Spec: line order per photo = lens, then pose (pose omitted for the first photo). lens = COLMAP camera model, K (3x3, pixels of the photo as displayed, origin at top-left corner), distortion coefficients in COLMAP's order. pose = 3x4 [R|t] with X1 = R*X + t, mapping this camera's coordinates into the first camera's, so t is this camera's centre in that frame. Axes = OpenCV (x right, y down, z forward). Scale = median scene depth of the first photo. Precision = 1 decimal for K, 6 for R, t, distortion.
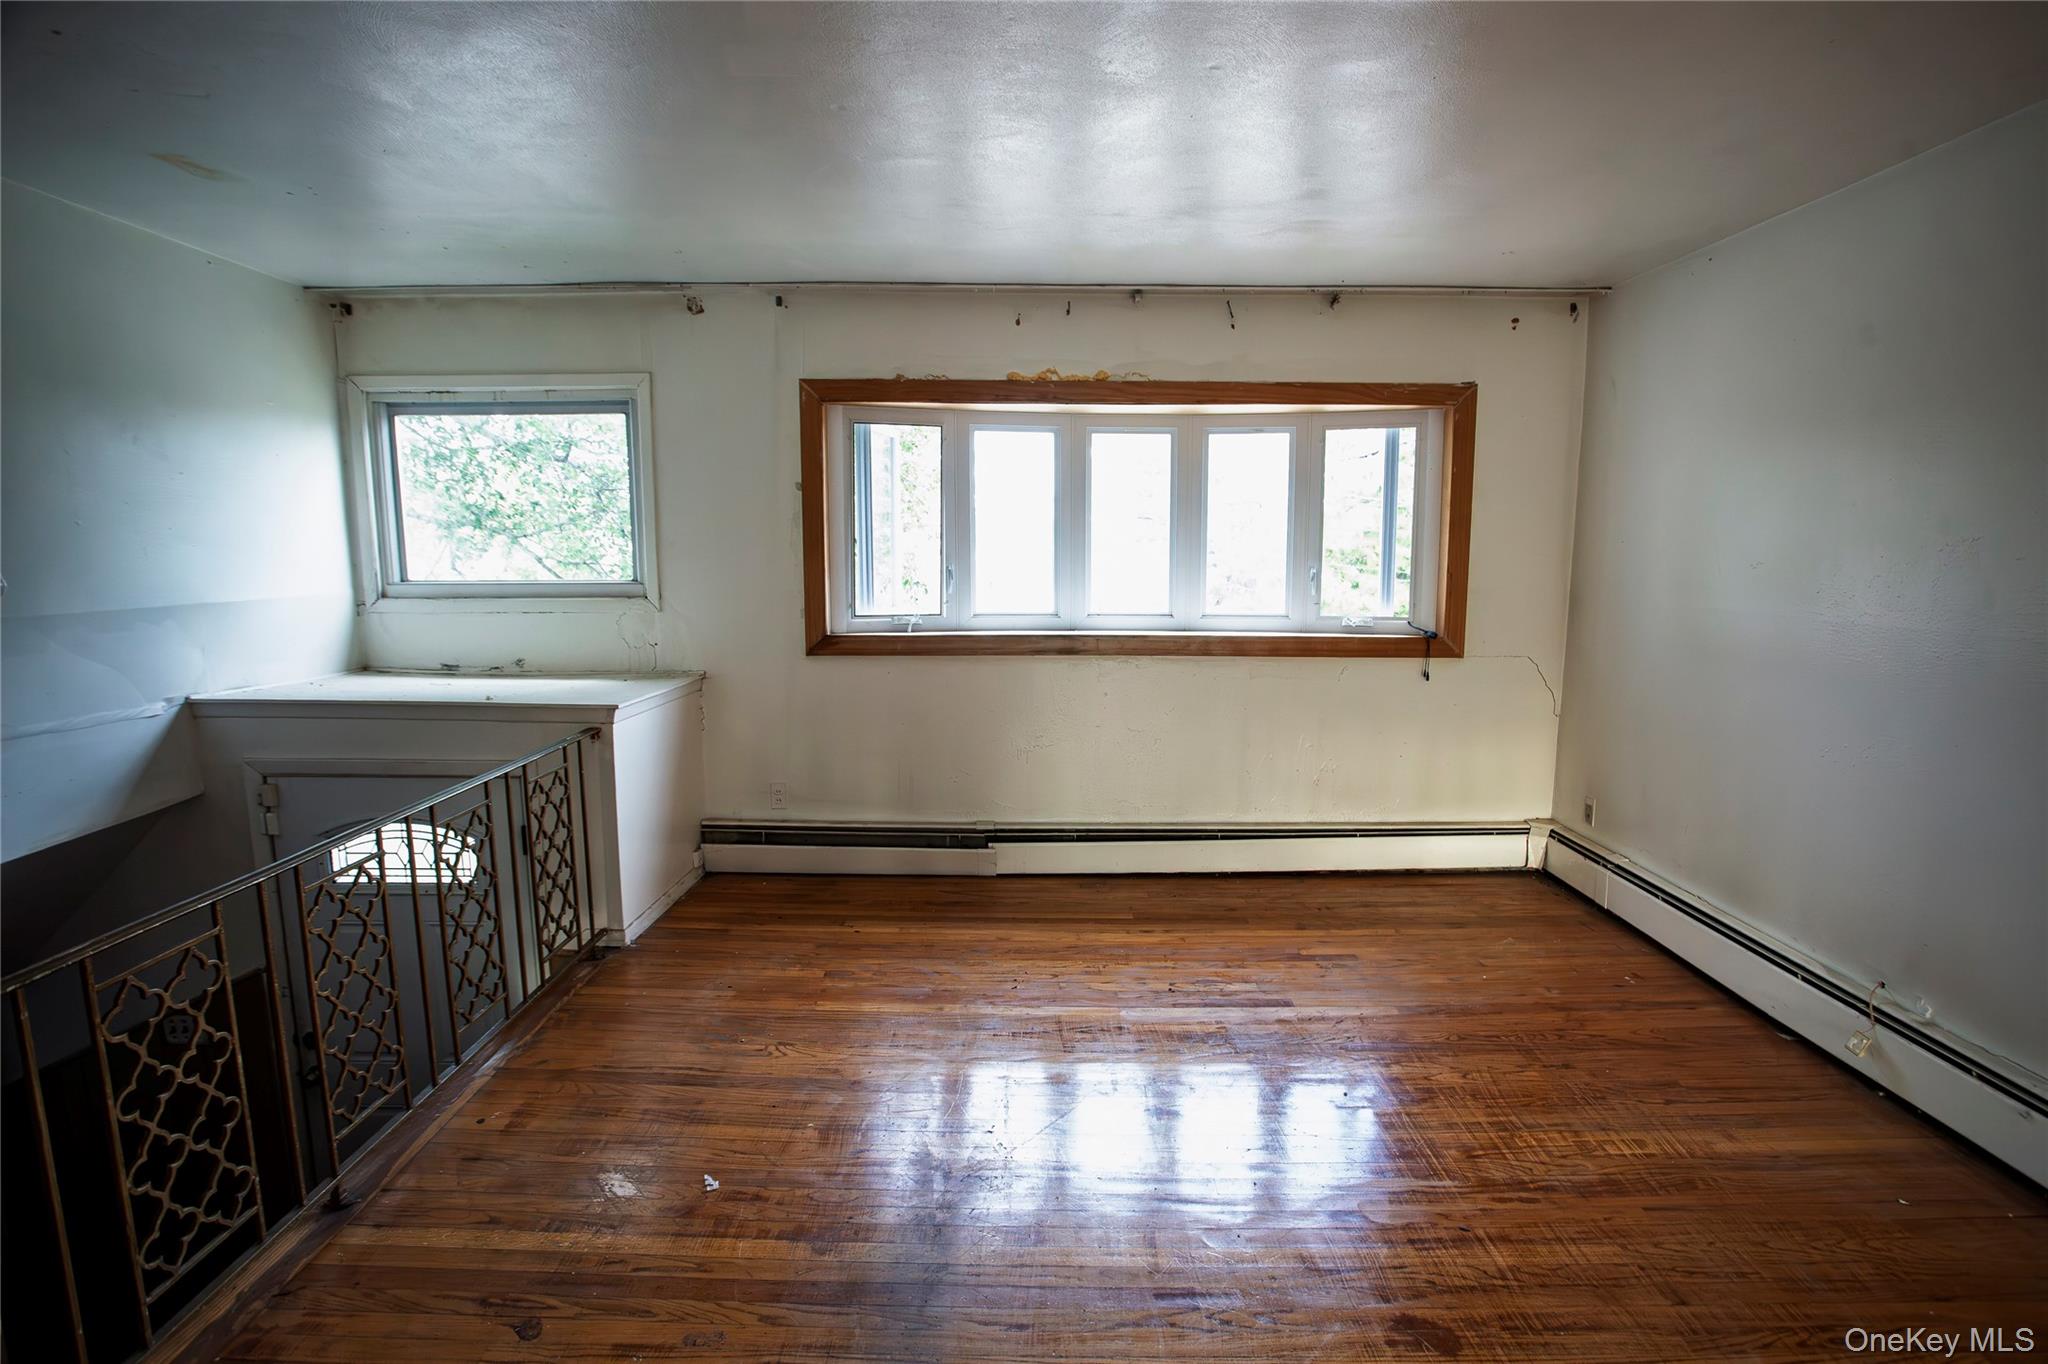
lens RADIAL K [[1020.2, 0, 1030.5], [0, 1020.2, 694.5], [0, 0, 1]] dist [-0.077324, 0.037690]
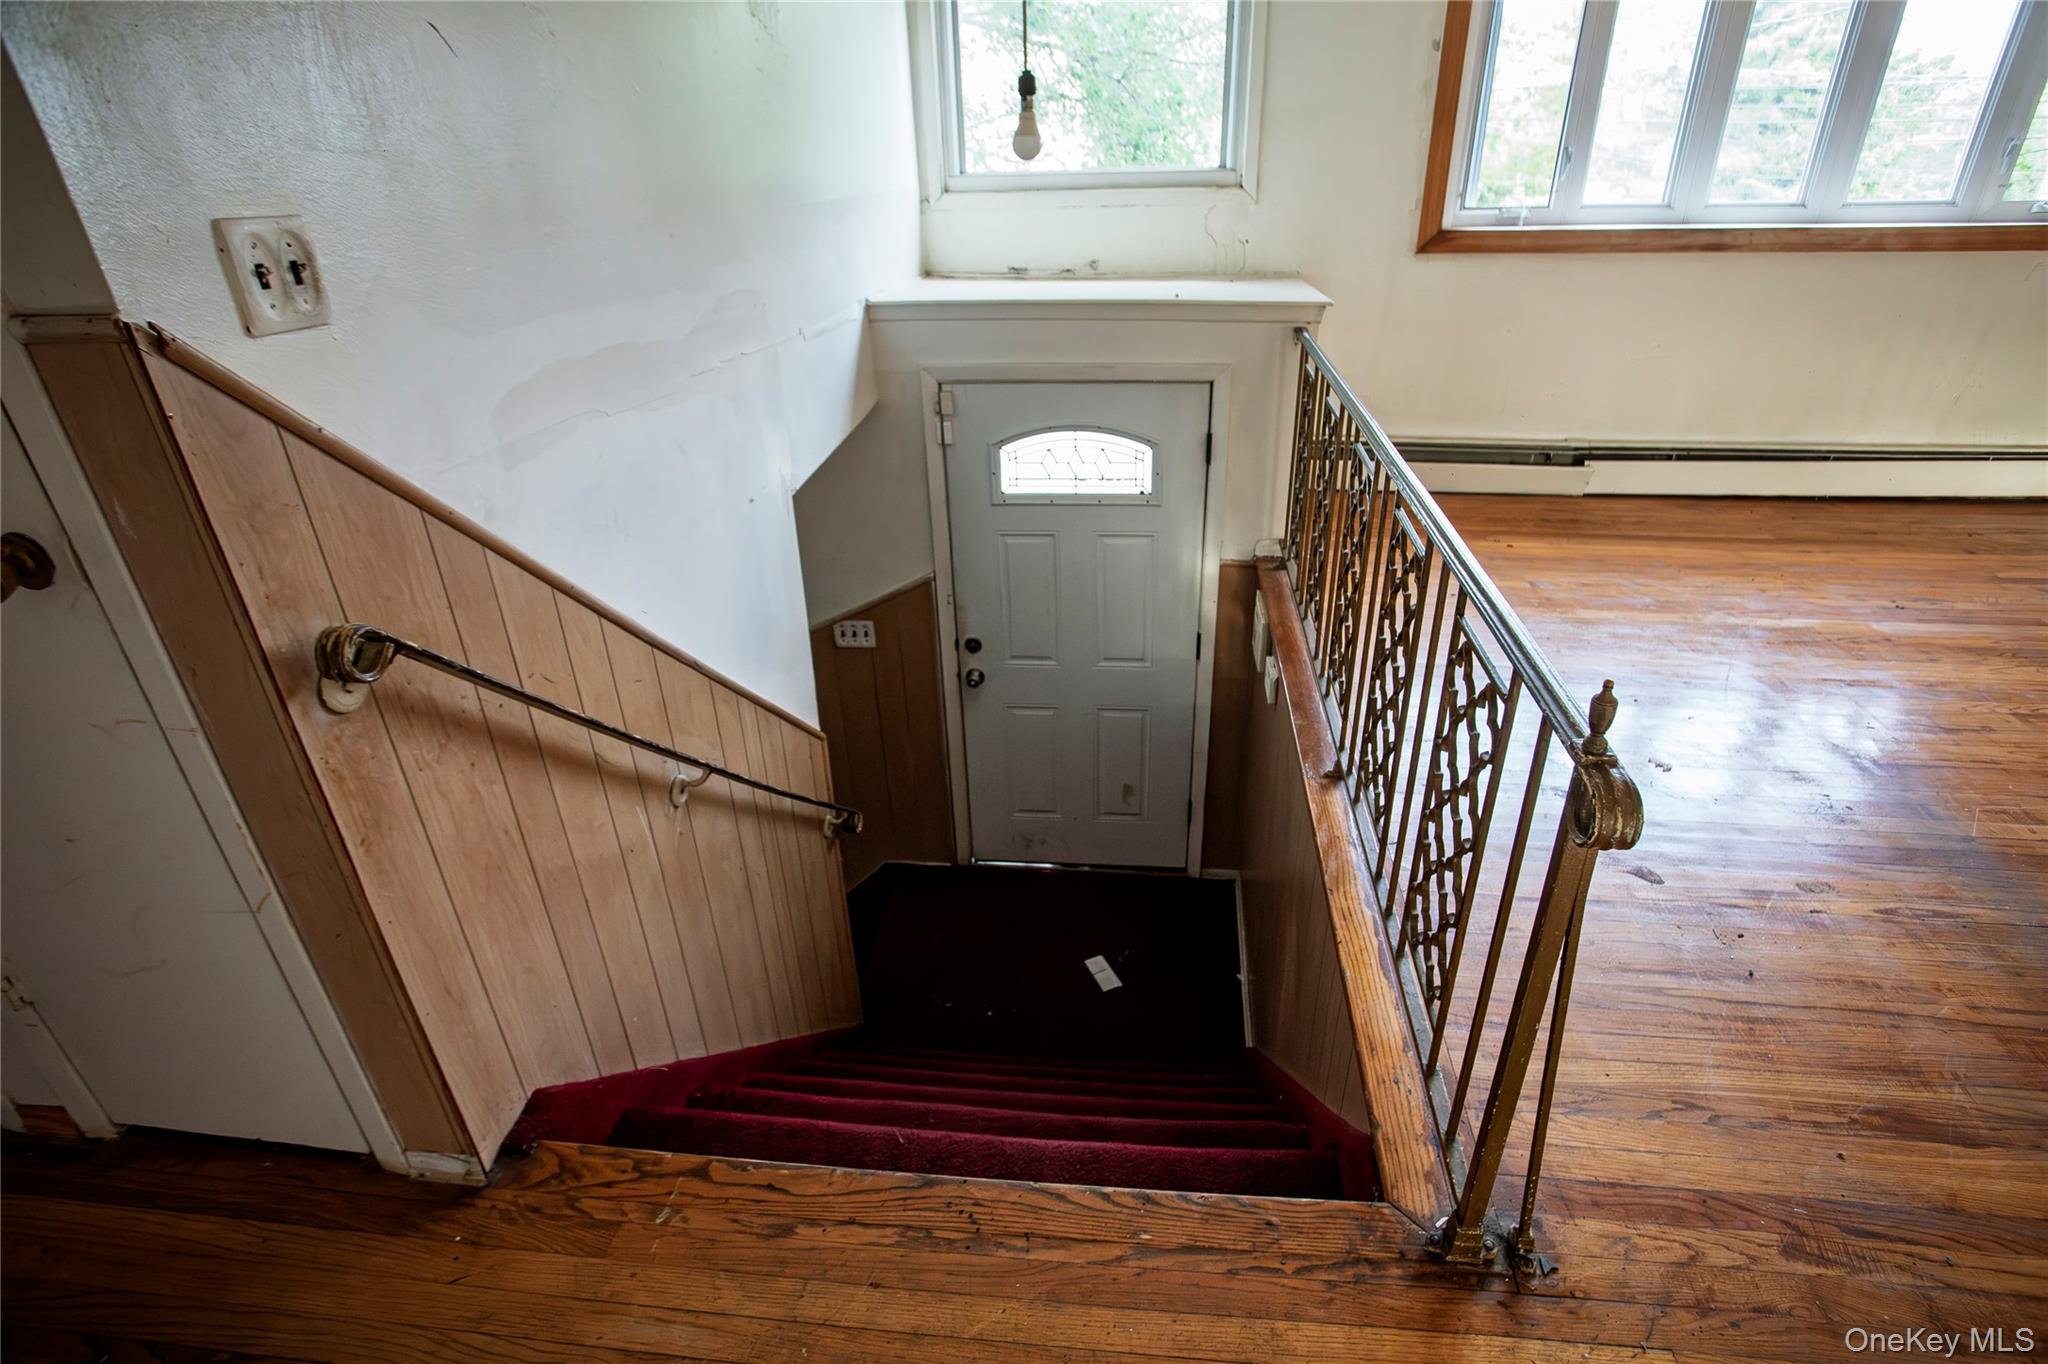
lens RADIAL K [[1029.2, 0, 1030.5], [0, 1029.2, 688.3], [0, 0, 1]] dist [-0.058541, 0.024943]
pose [[0.992836, 0.029509, -0.115784, -0.452914], [0.010602, 0.943444, 0.331363, 0.026313], [0.119014, -0.330217, 0.936372, -0.033036]]
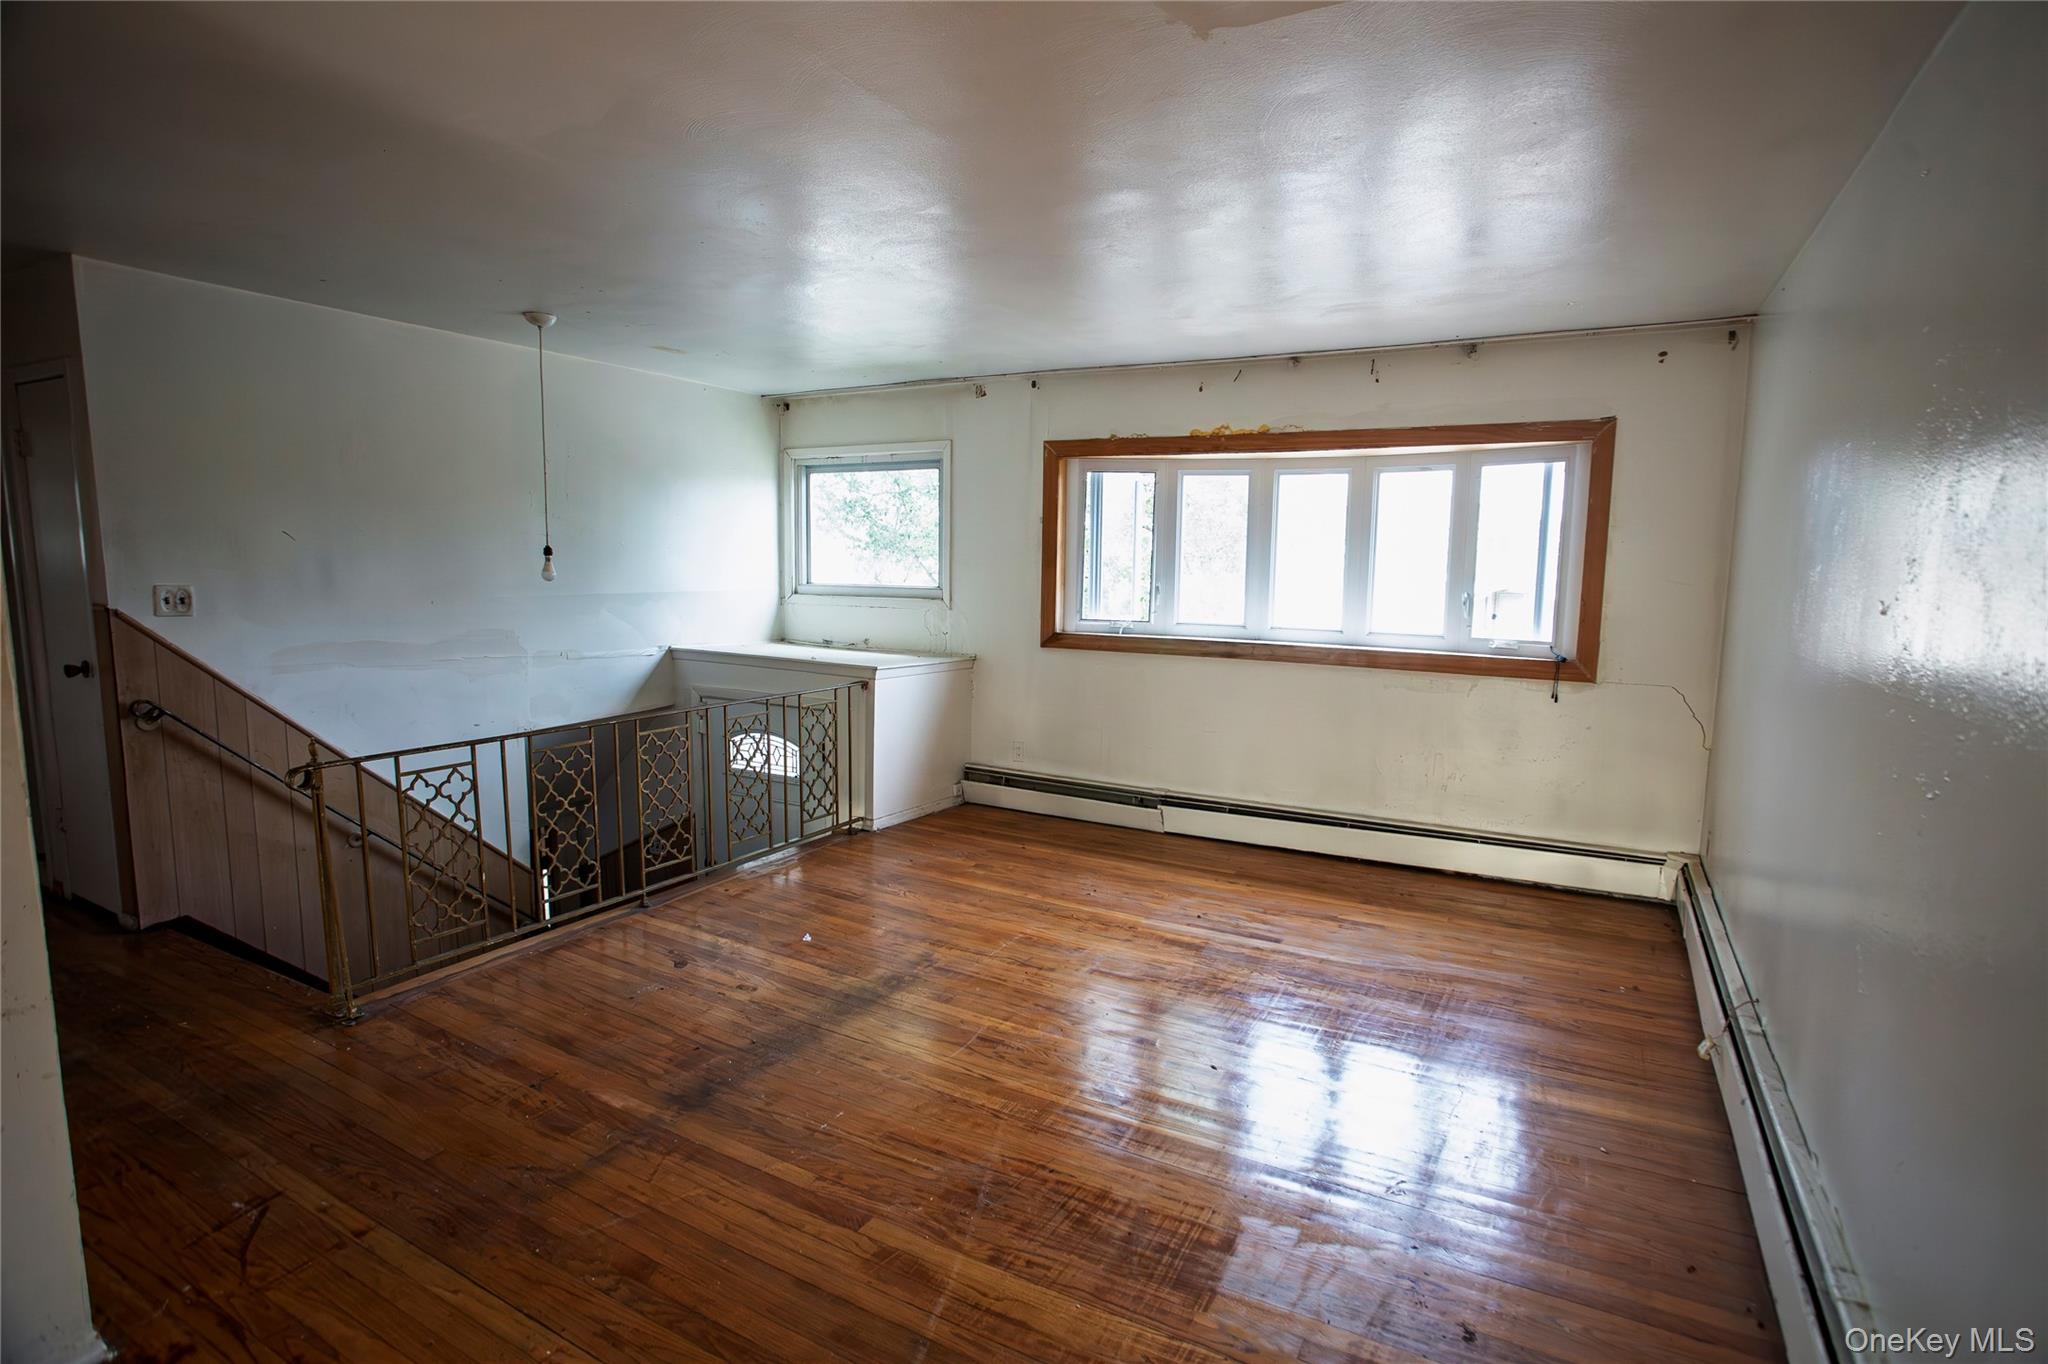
lens RADIAL K [[1020.2, 0, 1030.5], [0, 1020.2, 694.5], [0, 0, 1]] dist [-0.077324, 0.037690]
pose [[0.871503, 0.074683, -0.484670, 0.422816], [-0.086742, 0.996228, -0.002464, 0.028123], [0.482658, 0.044188, 0.874694, -0.172862]]
